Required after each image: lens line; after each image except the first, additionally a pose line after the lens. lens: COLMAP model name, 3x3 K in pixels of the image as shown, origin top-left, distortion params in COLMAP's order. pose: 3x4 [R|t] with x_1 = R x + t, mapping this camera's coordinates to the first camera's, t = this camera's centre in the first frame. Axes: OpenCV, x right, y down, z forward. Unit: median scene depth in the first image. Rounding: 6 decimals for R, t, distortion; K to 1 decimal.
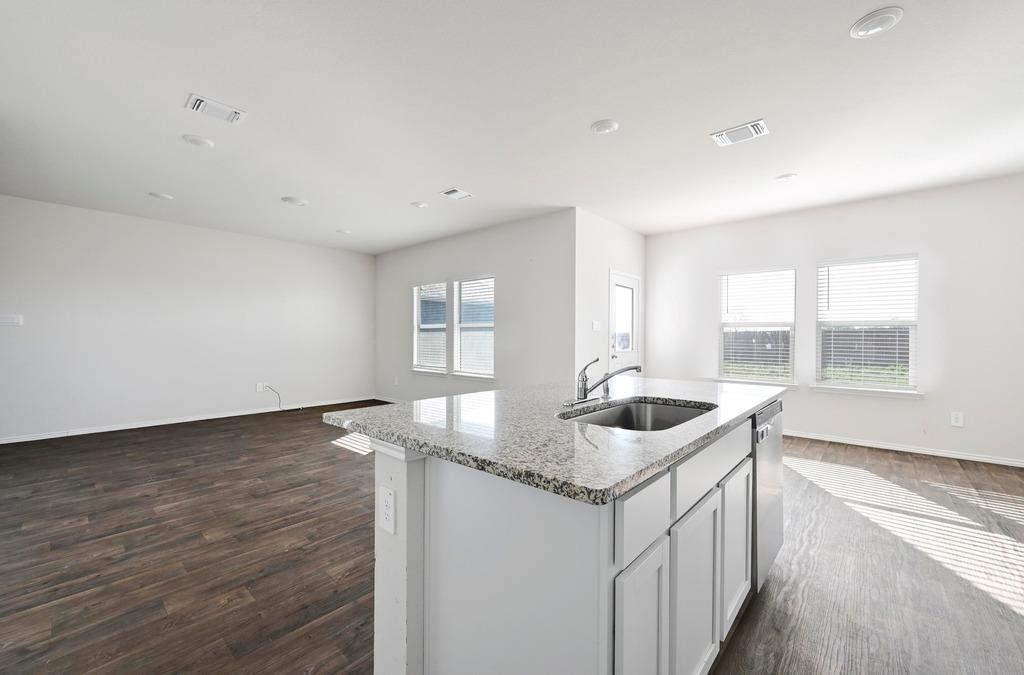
lens RADIAL K [[419.2, 0, 512.0], [0, 419.2, 337.5], [0, 0, 1]] dist [0.001359, -0.000001]
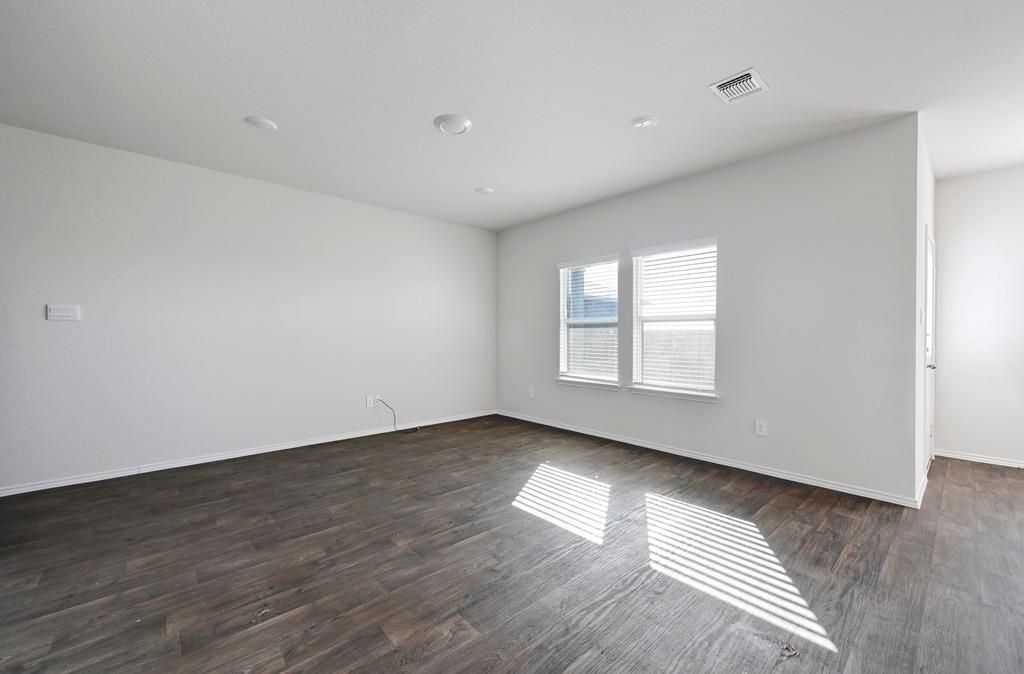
lens RADIAL K [[417.1, 0, 512.0], [0, 417.1, 337.0], [0, 0, 1]] dist [0.001237, -0.000008]
pose [[0.994160, -0.001148, -0.107910, -0.265131], [0.001589, 0.999991, 0.004003, -0.001012], [0.107905, -0.004151, 0.994153, 0.276112]]
